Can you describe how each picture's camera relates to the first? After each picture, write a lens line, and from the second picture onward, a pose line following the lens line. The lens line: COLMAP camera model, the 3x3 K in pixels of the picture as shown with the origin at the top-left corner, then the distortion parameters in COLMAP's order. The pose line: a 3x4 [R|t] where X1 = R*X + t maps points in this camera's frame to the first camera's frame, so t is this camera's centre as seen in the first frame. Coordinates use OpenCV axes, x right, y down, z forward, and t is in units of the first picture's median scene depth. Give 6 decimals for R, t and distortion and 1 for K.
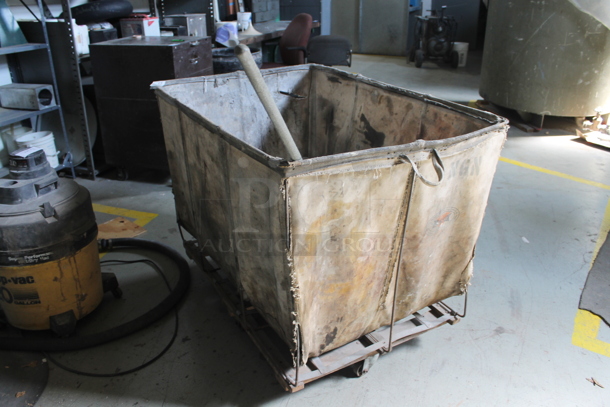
lens RADIAL K [[524.6, 0, 304.5], [0, 524.6, 206.5], [0, 0, 1]] dist [-0.132381, 0.085591]
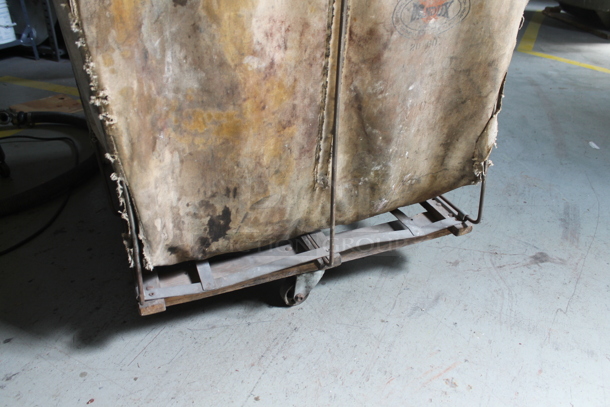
lens RADIAL K [[524.6, 0, 303.1], [0, 524.6, 203.7], [0, 0, 1]] dist [-0.132381, 0.085591]
pose [[0.992135, 0.067742, -0.105262, 0.181515], [-0.057558, 0.993624, 0.096947, 0.154298], [0.111159, -0.090126, 0.989708, 0.419578]]
